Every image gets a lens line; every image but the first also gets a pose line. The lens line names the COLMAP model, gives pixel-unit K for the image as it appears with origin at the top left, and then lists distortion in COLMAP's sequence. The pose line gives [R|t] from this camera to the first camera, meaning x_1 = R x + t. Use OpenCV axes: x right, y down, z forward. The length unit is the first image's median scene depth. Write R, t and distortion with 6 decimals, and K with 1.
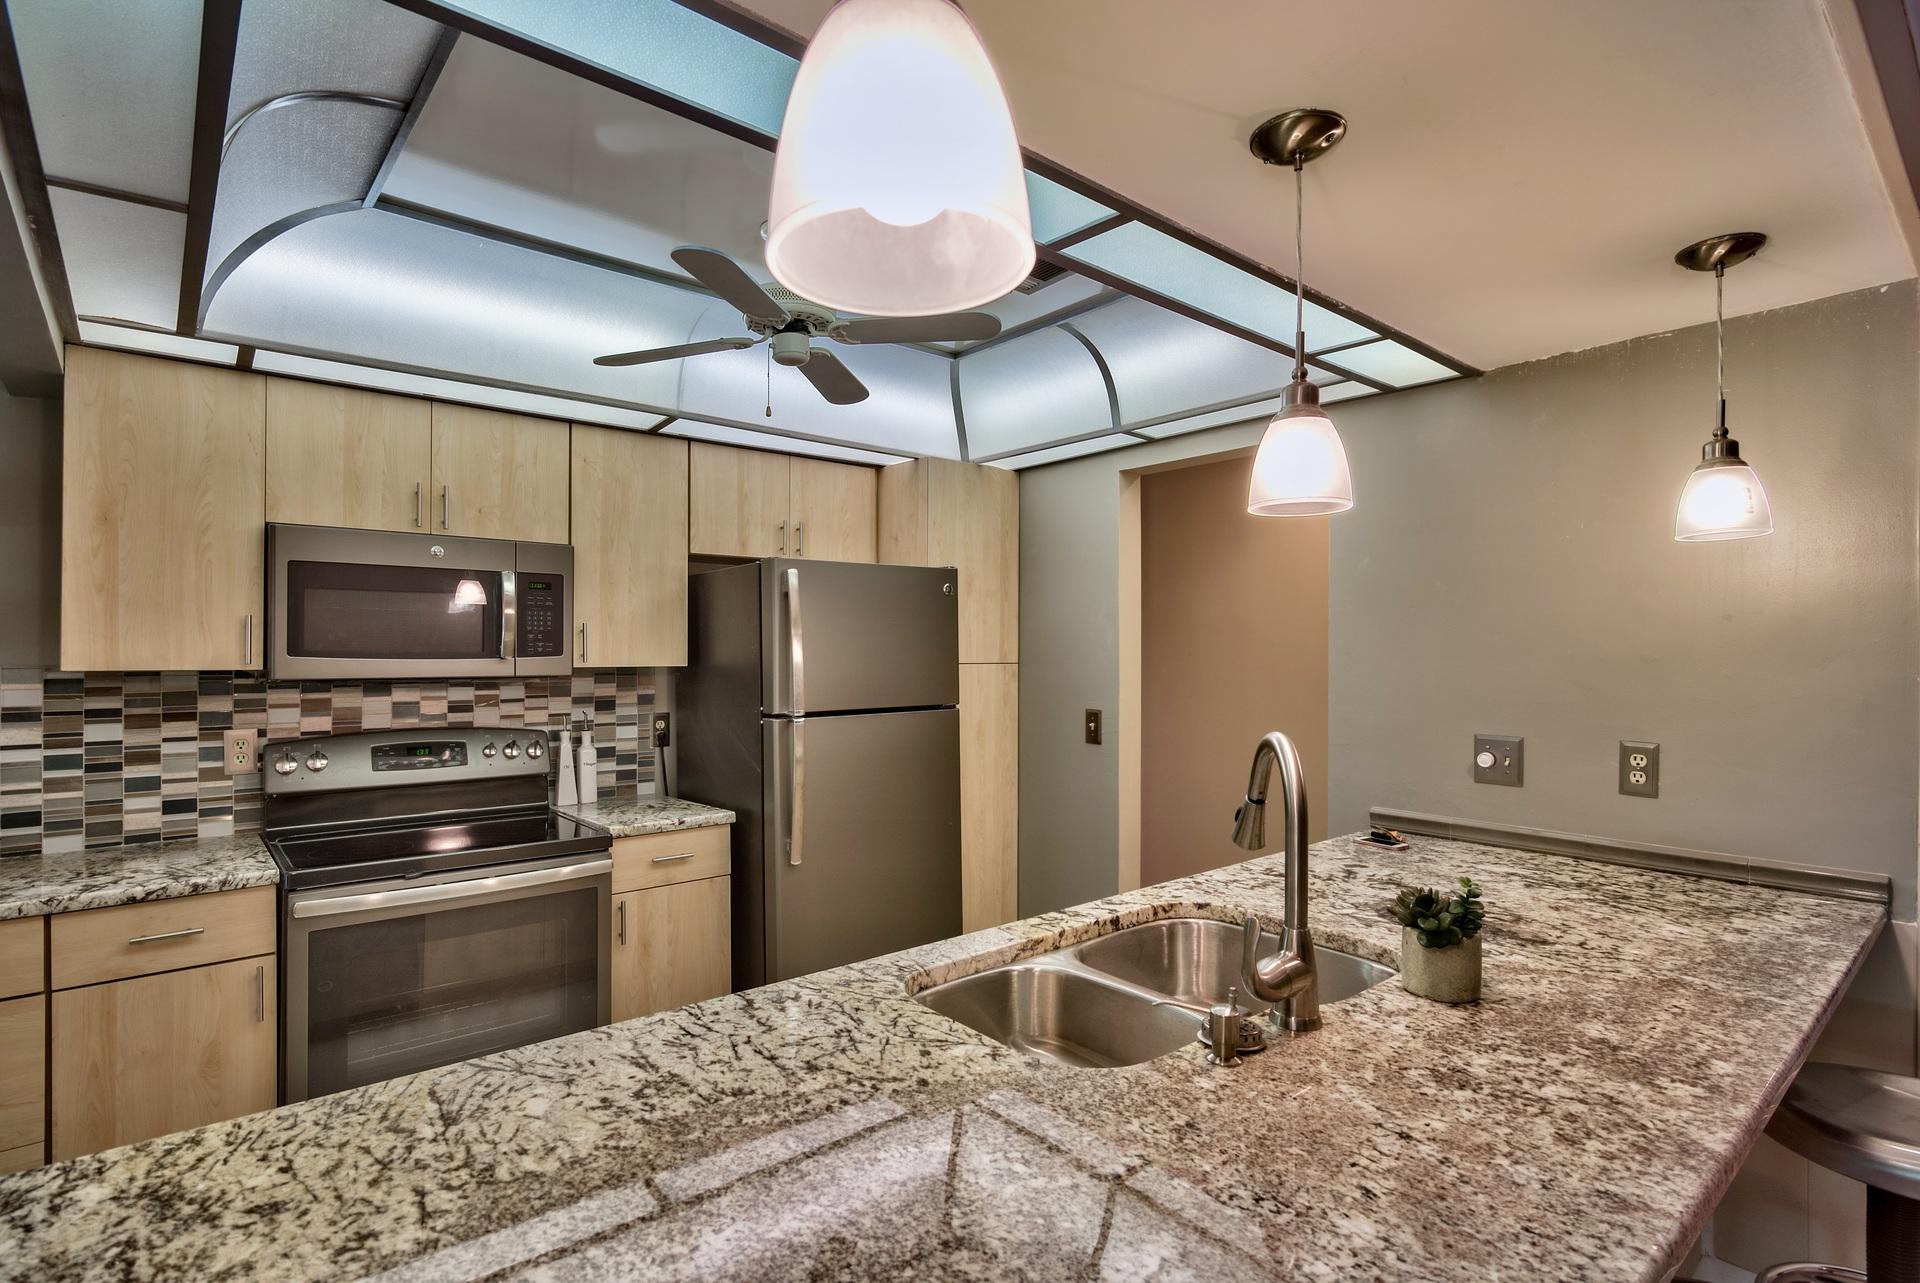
lens RADIAL K [[936.3, 0, 920.7], [0, 936.3, 647.2], [0, 0, 1]] dist [0.004885, -0.002717]
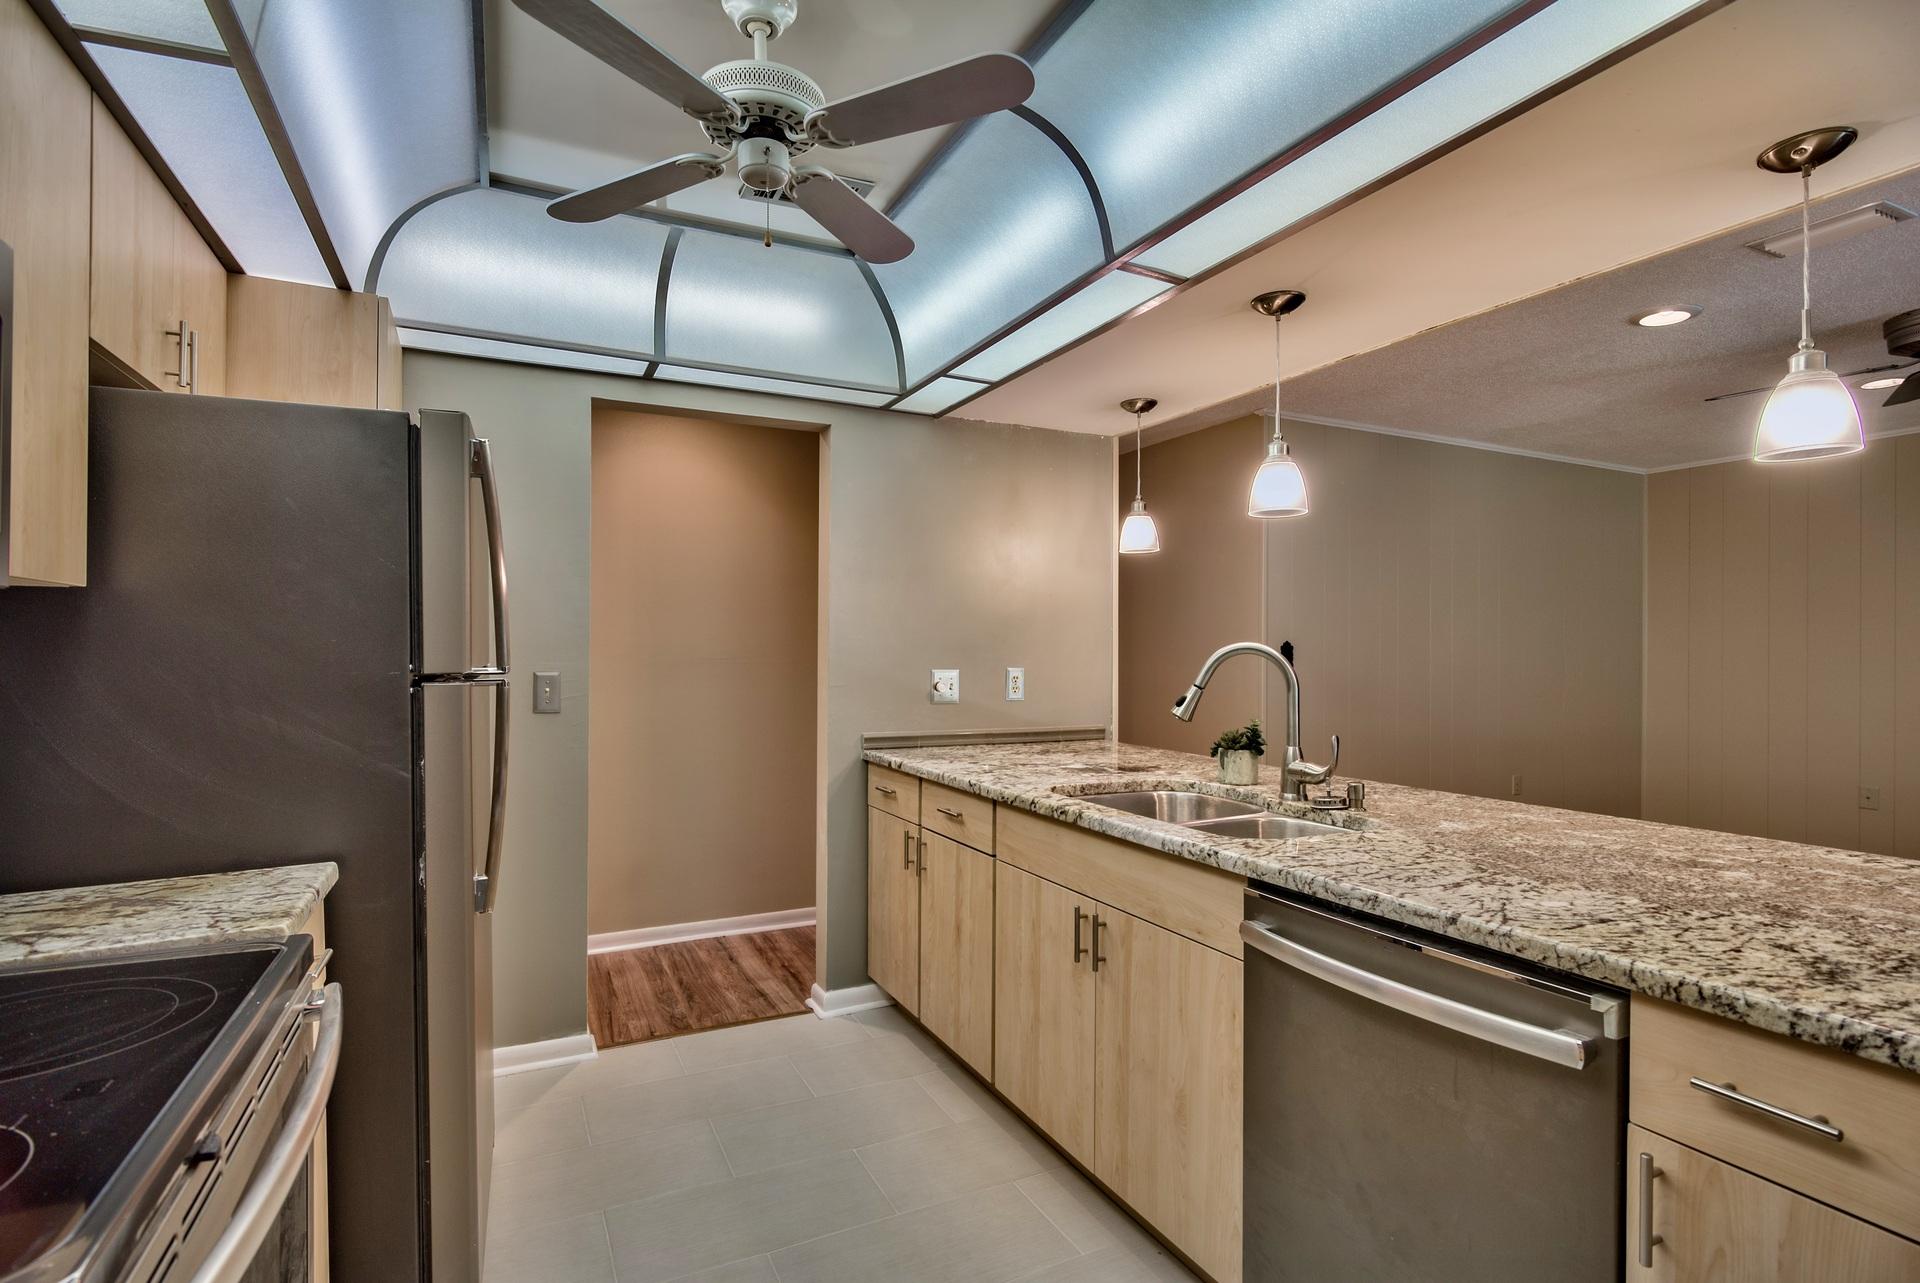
lens RADIAL K [[936.3, 0, 971.1], [0, 936.3, 653.6], [0, 0, 1]] dist [0.004885, -0.002717]
pose [[0.212274, -0.002571, 0.977207, -0.736292], [-0.007340, 0.999964, 0.004225, 0.057536], [-0.977183, -0.008069, 0.212248, 0.604753]]
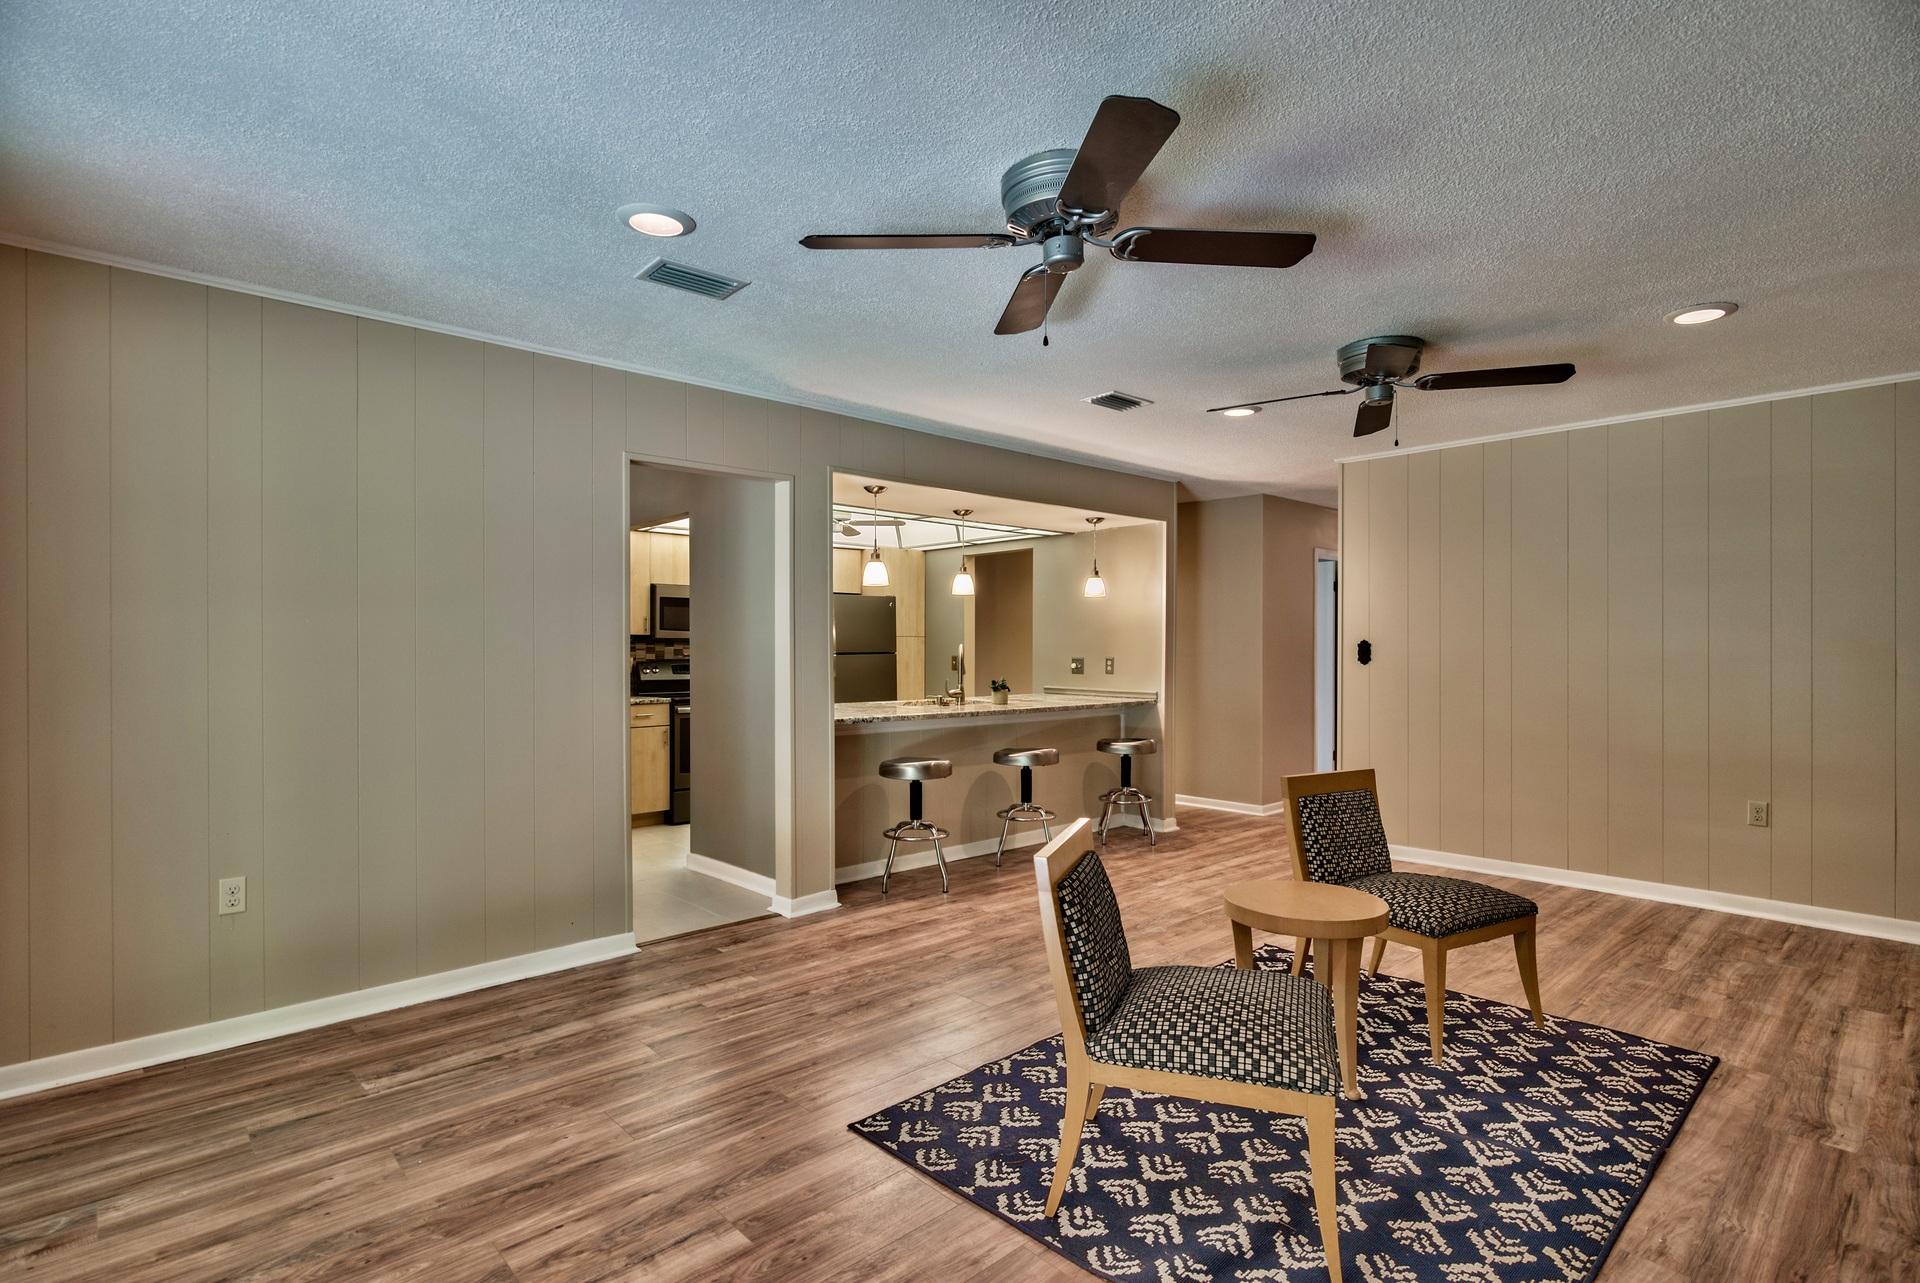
lens RADIAL K [[936.3, 0, 960.4], [0, 936.3, 642.9], [0, 0, 1]] dist [0.004885, -0.002717]
pose [[0.996091, -0.002279, 0.088299, -0.005679], [0.002038, 0.999994, 0.002825, 0.039941], [-0.088305, -0.002634, 0.996090, -1.833477]]
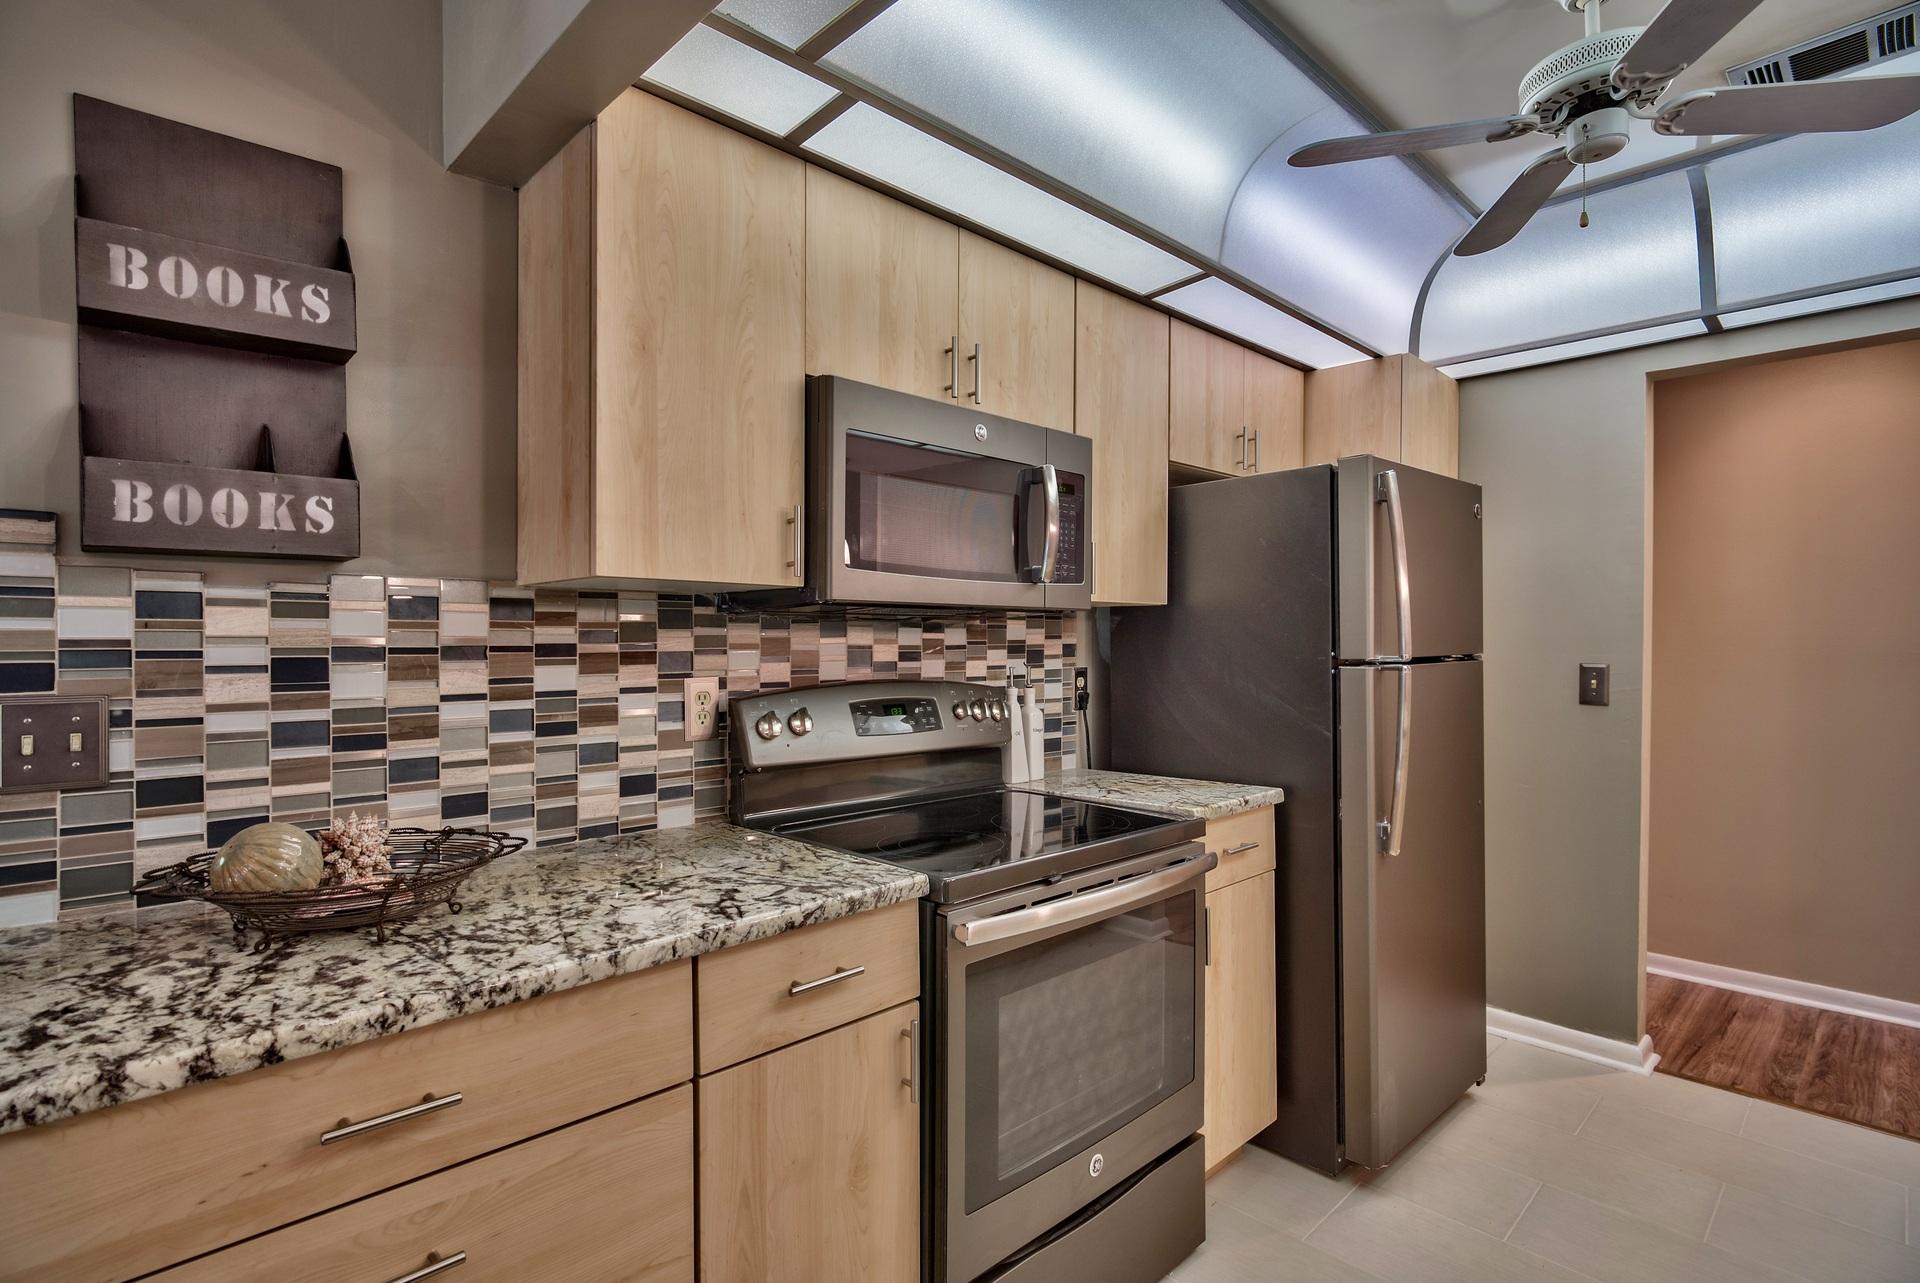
lens RADIAL K [[936.3, 0, 920.6], [0, 936.3, 647.2], [0, 0, 1]] dist [0.004885, -0.002717]
pose [[0.997679, 0.002165, 0.068052, -0.620961], [-0.003225, 0.999875, 0.015463, 0.054122], [-0.068010, -0.015647, 0.997562, 0.282304]]
